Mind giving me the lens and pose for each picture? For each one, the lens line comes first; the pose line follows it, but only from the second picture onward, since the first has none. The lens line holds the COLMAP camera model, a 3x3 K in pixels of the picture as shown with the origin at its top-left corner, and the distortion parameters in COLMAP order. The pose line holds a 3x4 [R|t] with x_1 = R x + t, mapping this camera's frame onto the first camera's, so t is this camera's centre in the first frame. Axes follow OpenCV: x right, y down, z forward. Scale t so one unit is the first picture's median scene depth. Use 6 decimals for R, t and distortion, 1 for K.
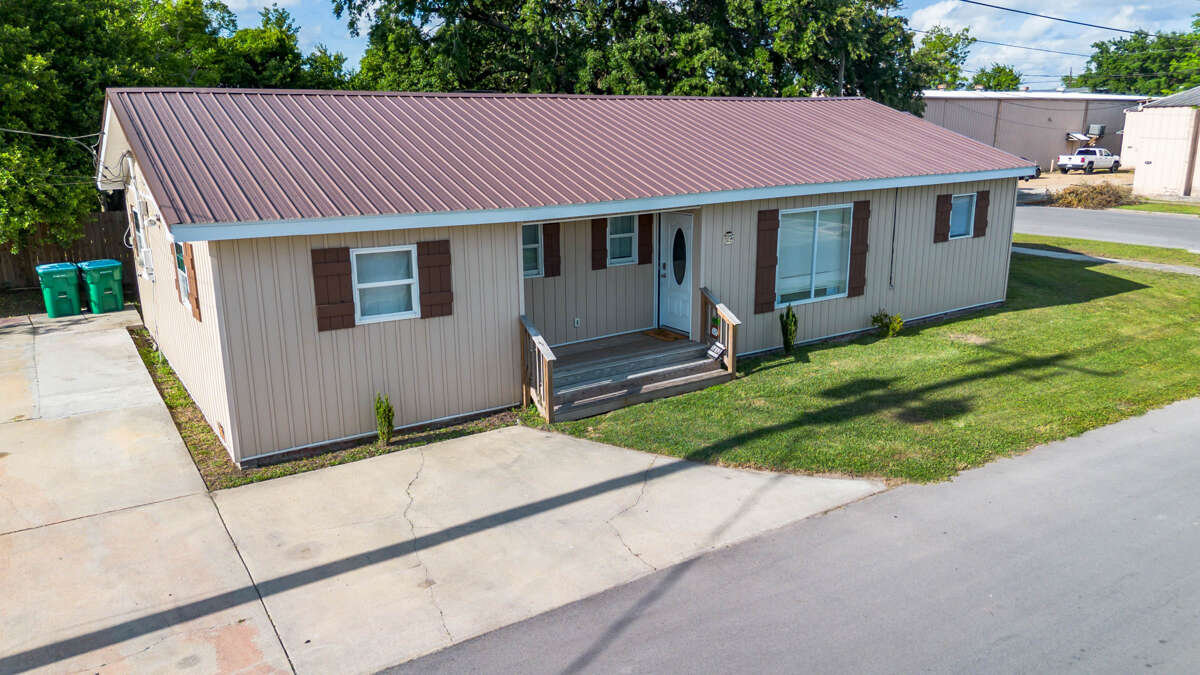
lens RADIAL K [[858.1, 0, 600.0], [0, 858.1, 337.5], [0, 0, 1]] dist [0.072812, -0.066366]
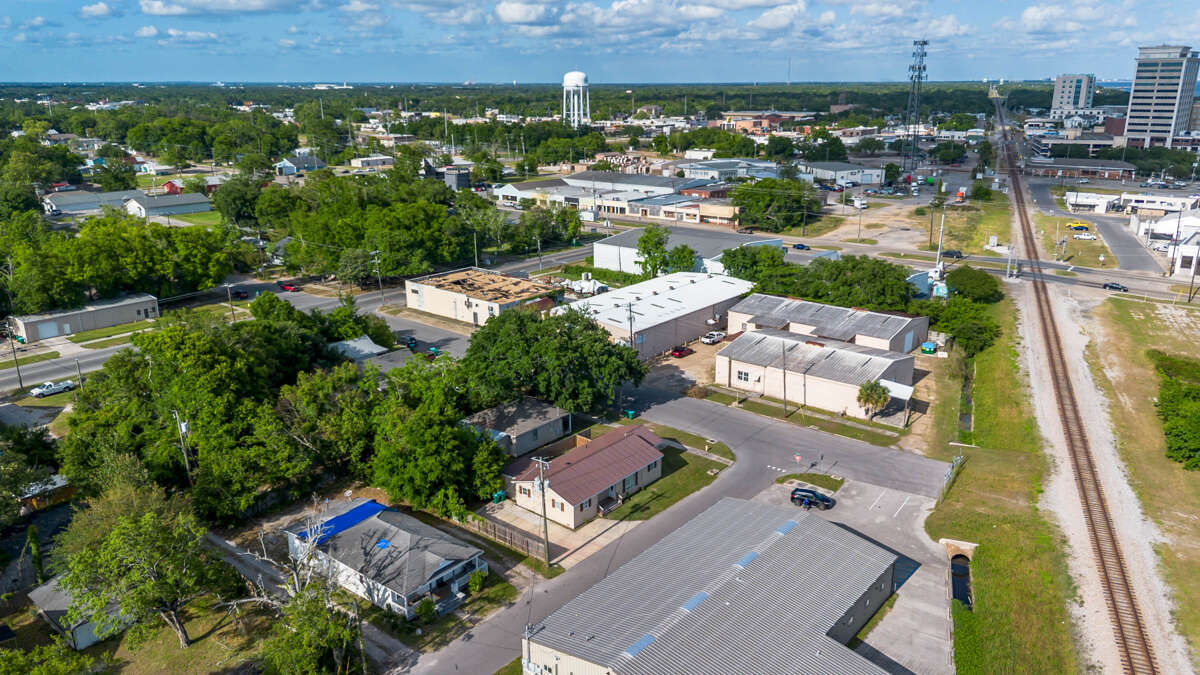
lens RADIAL K [[858.1, 0, 600.0], [0, 858.1, 337.5], [0, 0, 1]] dist [0.072812, -0.066366]
pose [[0.959208, -0.078406, 0.271612, -1.802830], [0.065247, 0.996231, 0.057158, -1.722327], [-0.275070, -0.037104, 0.960708, -5.616958]]
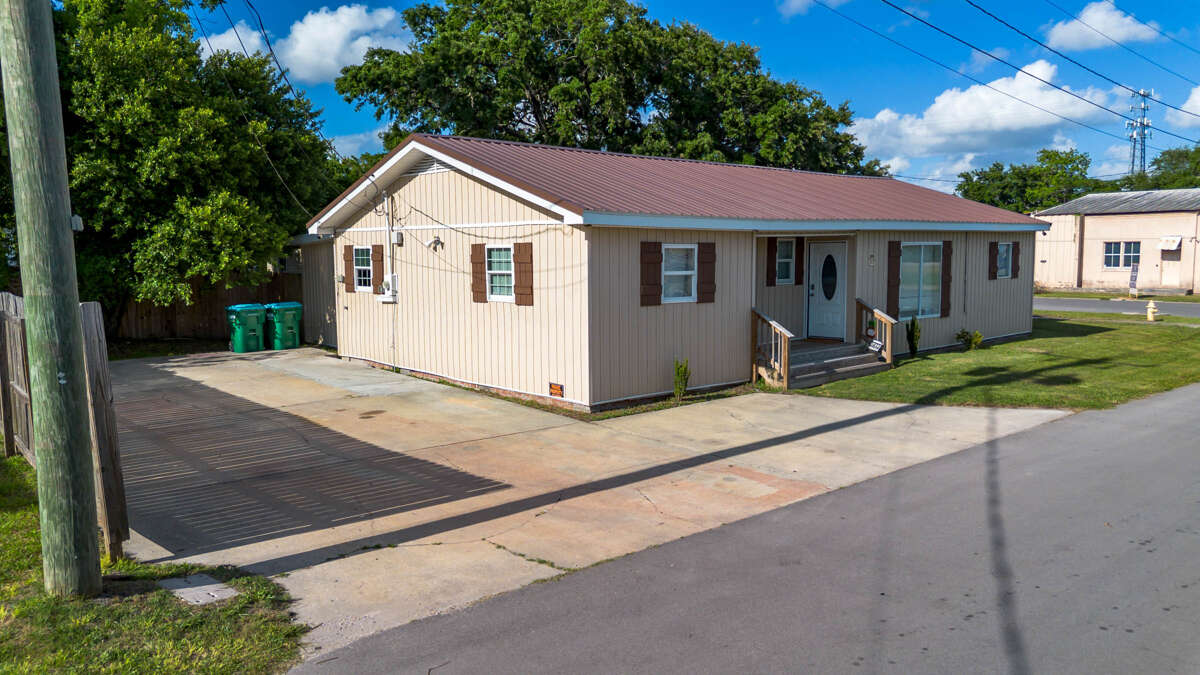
lens RADIAL K [[858.1, 0, 600.0], [0, 858.1, 337.5], [0, 0, 1]] dist [0.072812, -0.066366]
pose [[0.990323, -0.011744, 0.138287, -0.429232], [0.031693, 0.989222, -0.142954, 0.167491], [-0.135118, 0.145953, 0.980021, -0.176872]]
